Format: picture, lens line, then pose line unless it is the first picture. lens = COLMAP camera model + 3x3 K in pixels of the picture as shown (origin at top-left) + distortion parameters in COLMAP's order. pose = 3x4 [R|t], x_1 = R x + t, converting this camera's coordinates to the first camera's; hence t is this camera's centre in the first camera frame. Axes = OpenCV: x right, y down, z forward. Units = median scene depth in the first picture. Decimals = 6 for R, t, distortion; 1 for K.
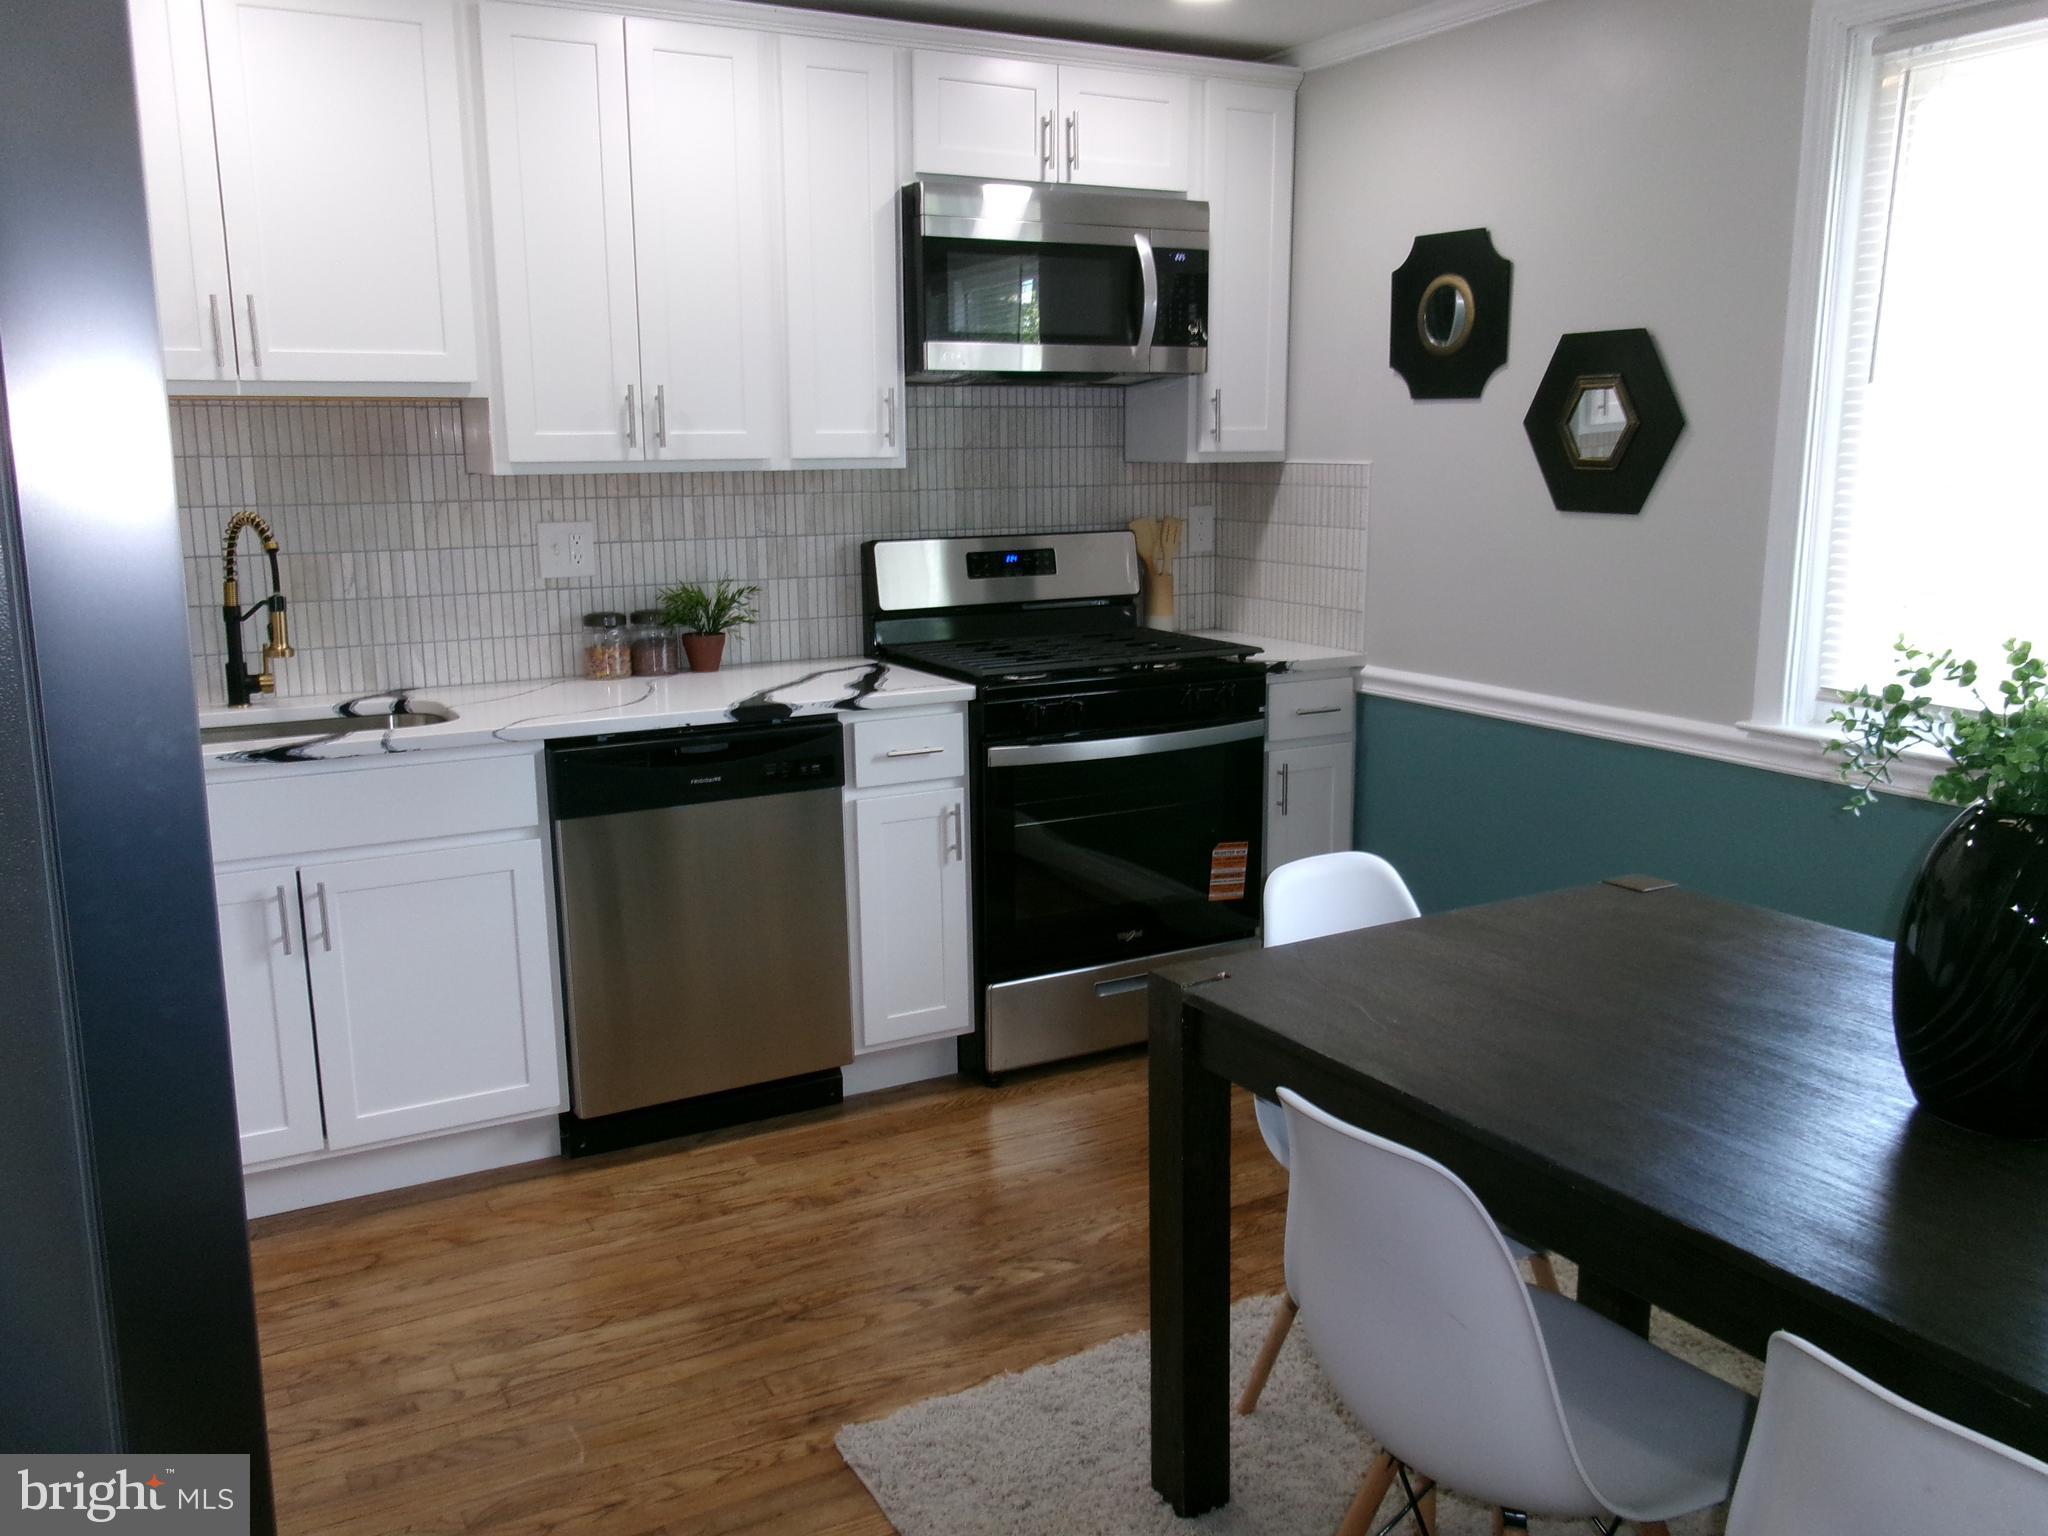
lens RADIAL K [[1698.4, 0, 1024.0], [0, 1698.4, 768.0], [0, 0, 1]] dist [0.007650, 0.032188]
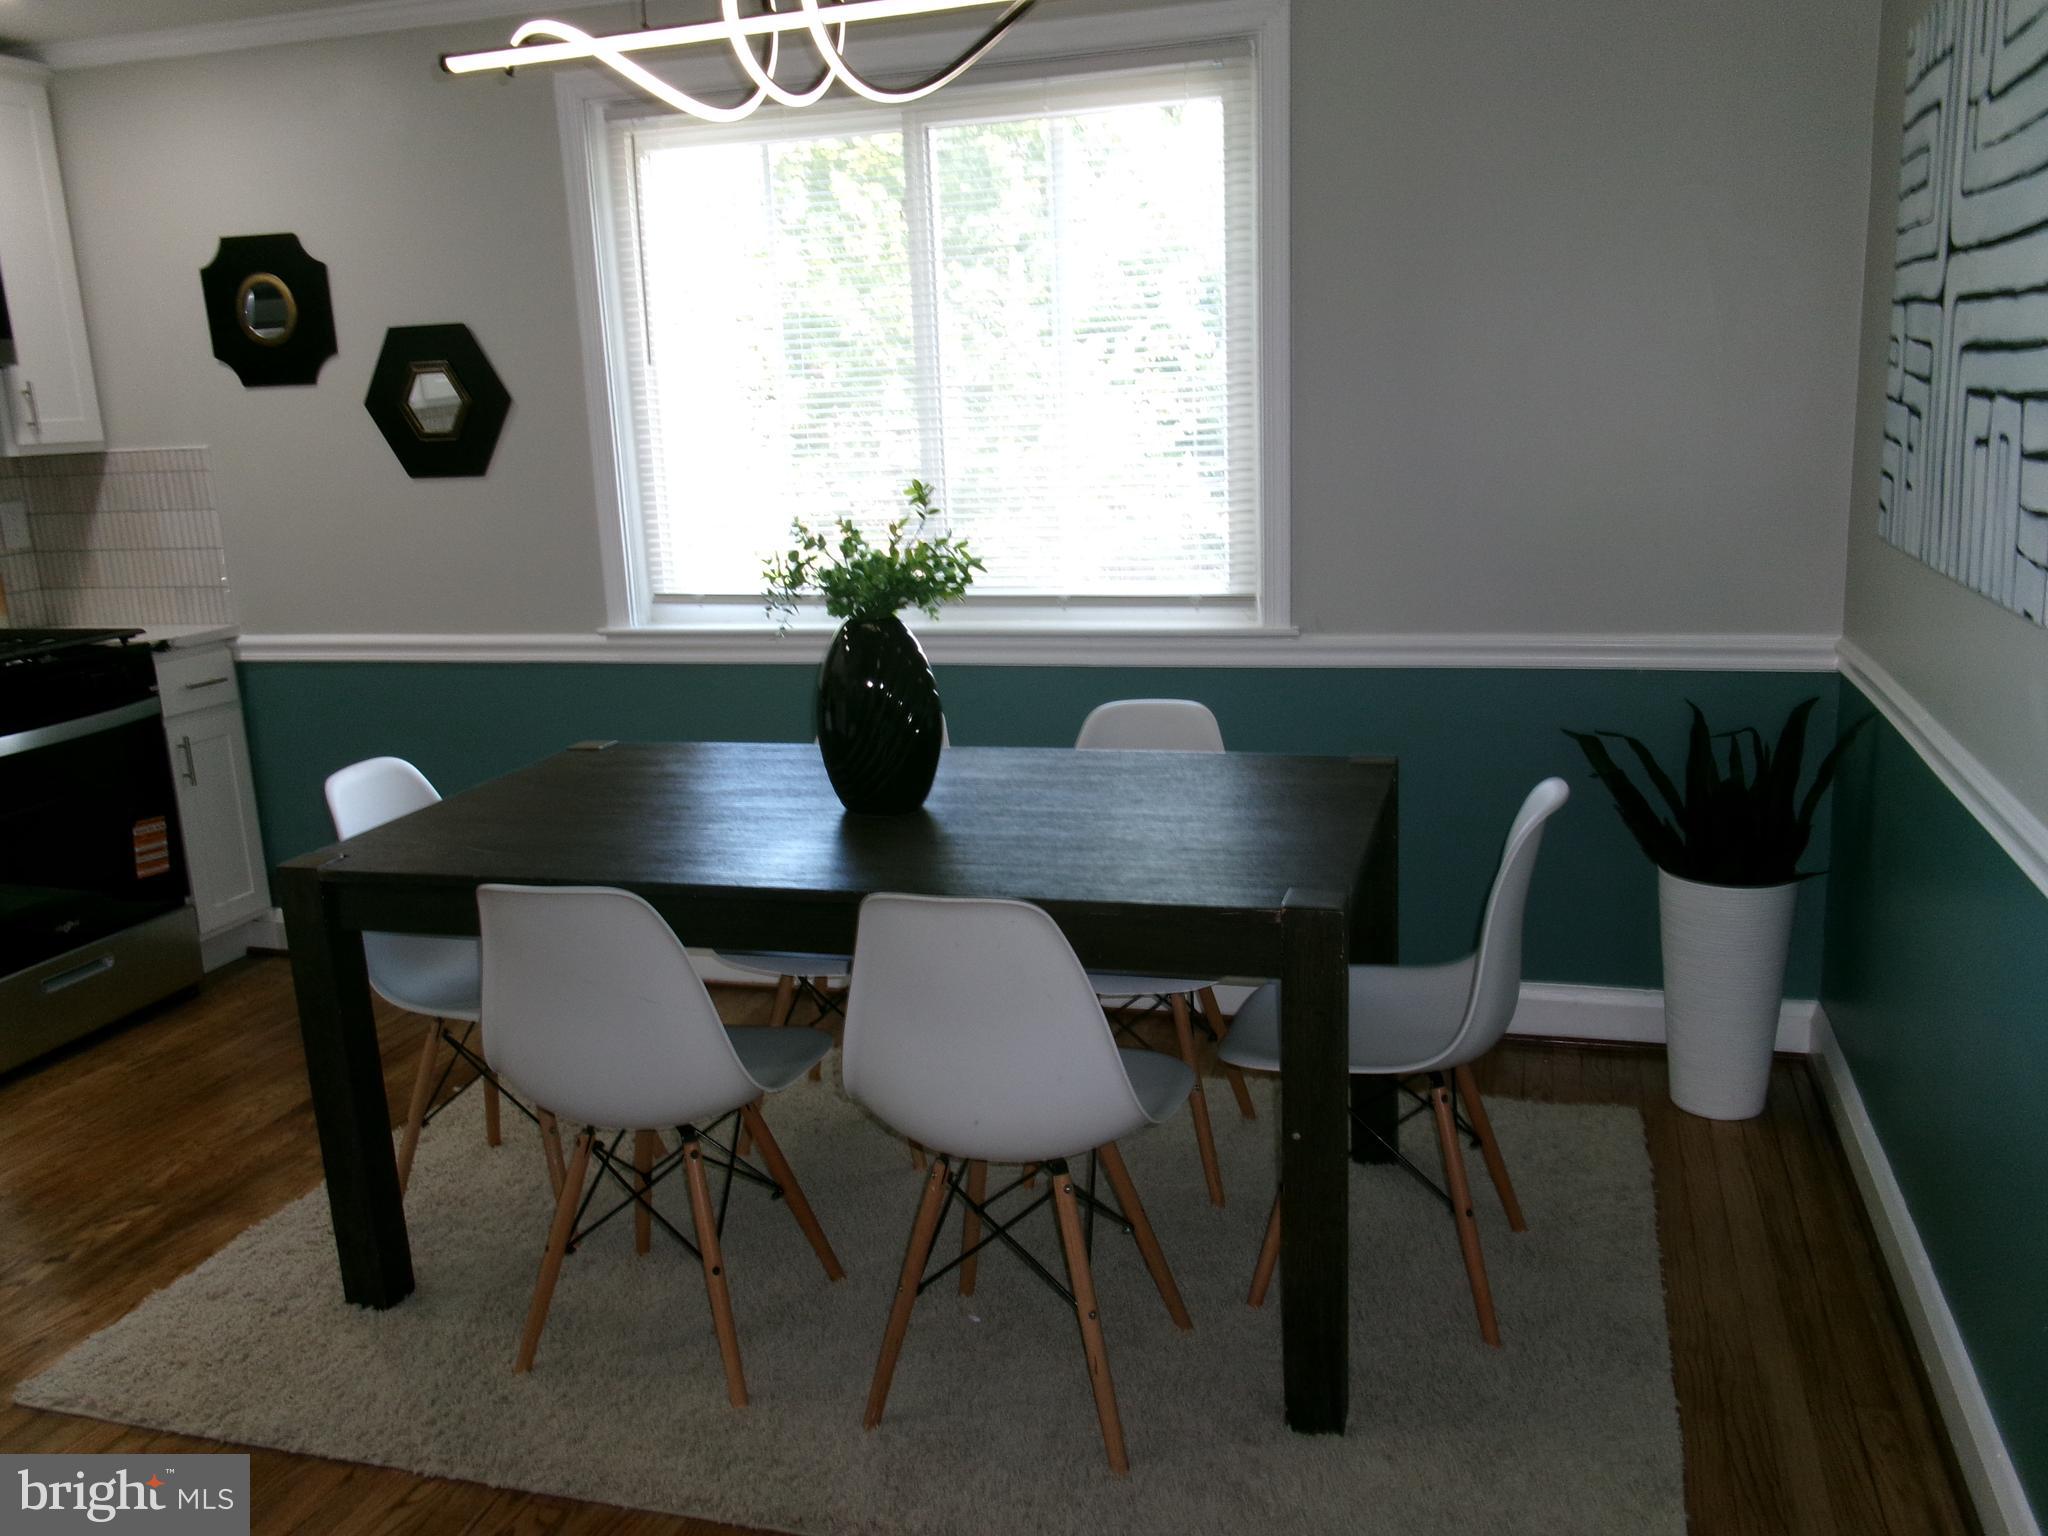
lens RADIAL K [[1698.4, 0, 1024.0], [0, 1698.4, 768.0], [0, 0, 1]] dist [0.007650, 0.032188]
pose [[0.720710, -0.179986, 0.669464, -0.196135], [0.176060, 0.981567, 0.074358, 0.031918], [-0.670507, 0.064275, 0.739114, -0.136886]]
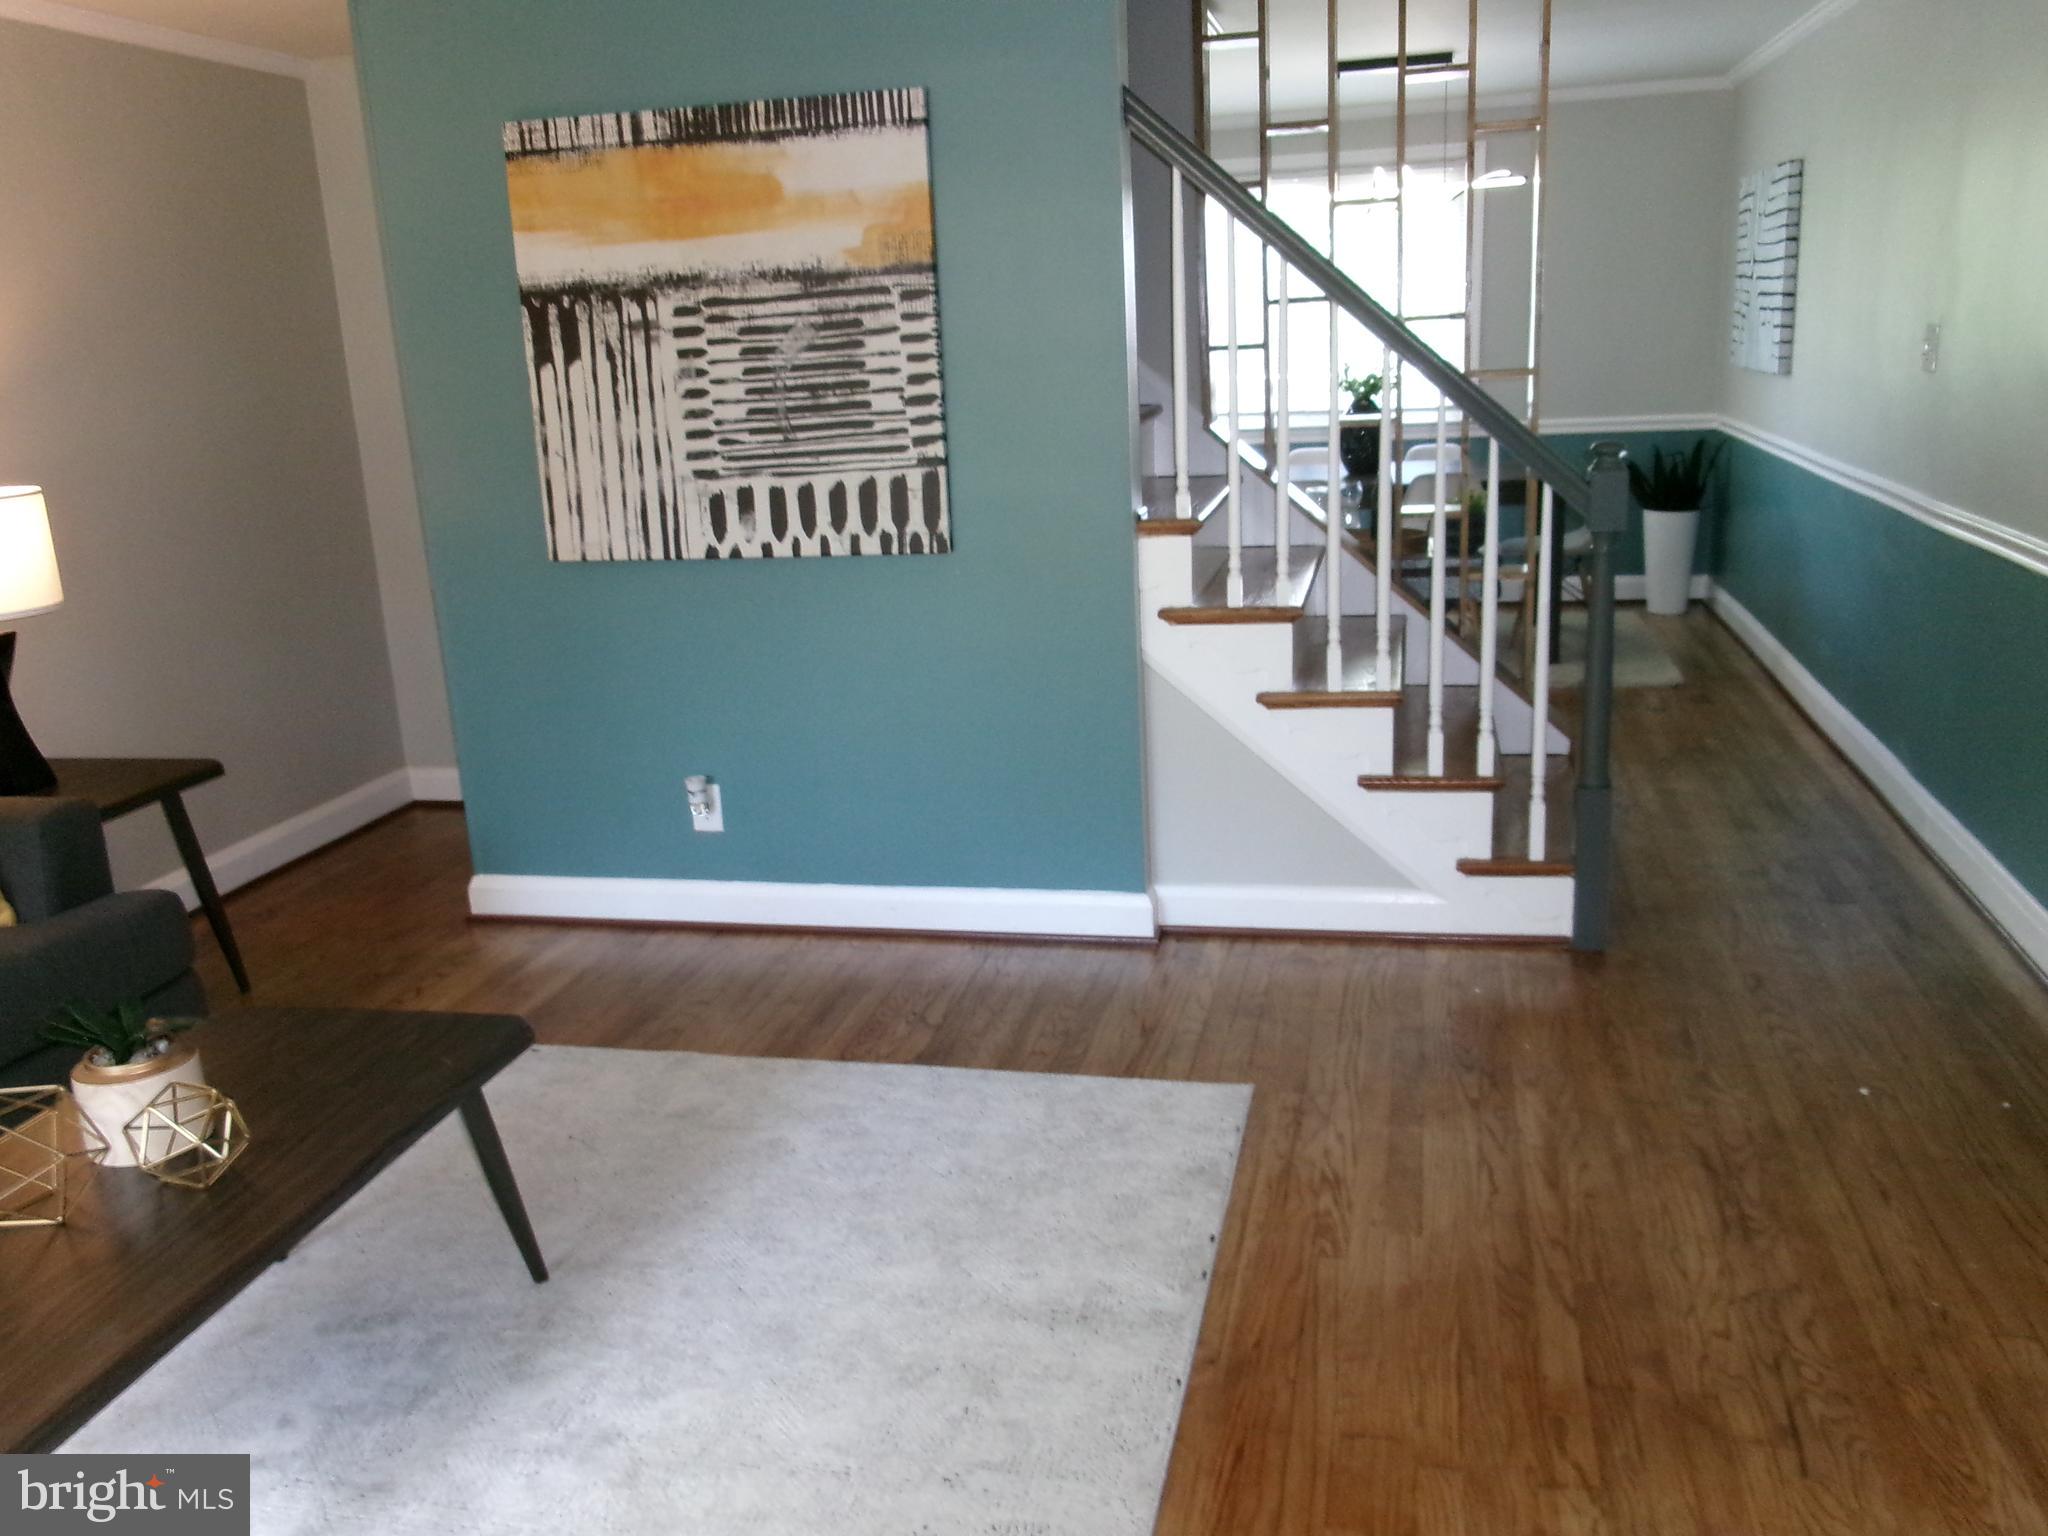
lens RADIAL K [[1698.1, 0, 1051.4], [0, 1698.1, 767.1], [0, 0, 1]] dist [0.026767, 0.004306]
pose [[0.654767, -0.217652, 0.723815, -1.120857], [0.191303, 0.974182, 0.119883, 0.095750], [-0.731220, 0.059972, 0.679500, -0.463628]]
